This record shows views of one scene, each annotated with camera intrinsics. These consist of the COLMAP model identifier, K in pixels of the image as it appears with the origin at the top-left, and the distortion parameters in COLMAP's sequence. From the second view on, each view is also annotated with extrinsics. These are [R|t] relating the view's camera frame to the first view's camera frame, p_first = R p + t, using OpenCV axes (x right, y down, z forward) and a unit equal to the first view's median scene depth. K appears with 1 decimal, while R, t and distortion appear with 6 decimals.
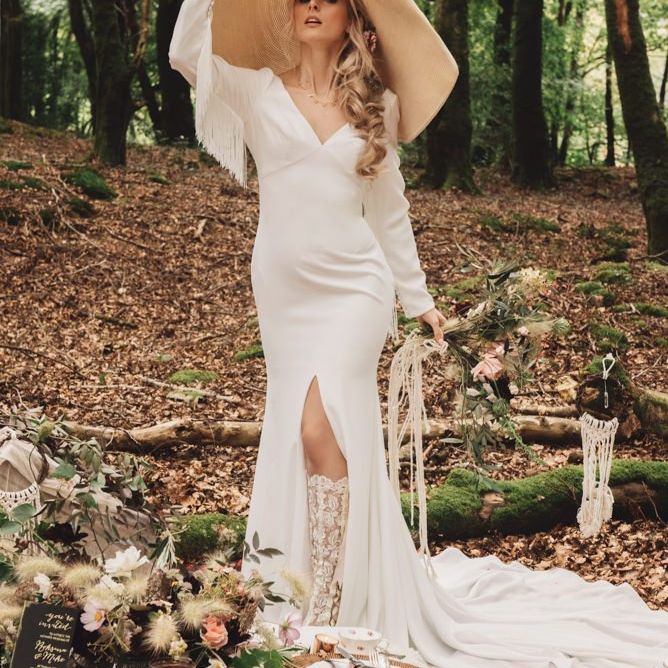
lens RADIAL K [[2062.7, 0, 334.0], [0, 2062.7, 334.0], [0, 0, 1]] dist [0.077134, 1.324642]
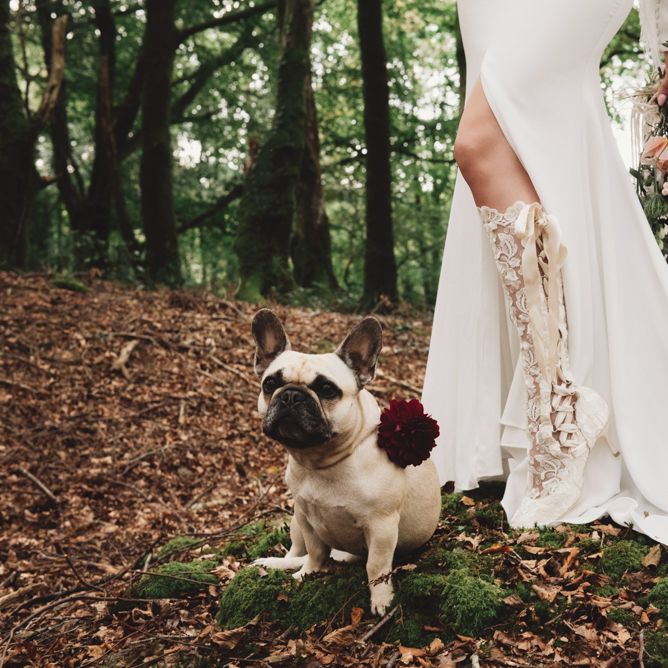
lens RADIAL K [[1371.5, 0, 334.0], [0, 1371.5, 334.0], [0, 0, 1]] dist [0.467151, -0.050087]
pose [[0.999905, -0.009543, 0.009973, -0.009179], [0.010578, 0.993931, -0.109498, -0.013291], [-0.008868, 0.109593, 0.993937, 0.610227]]
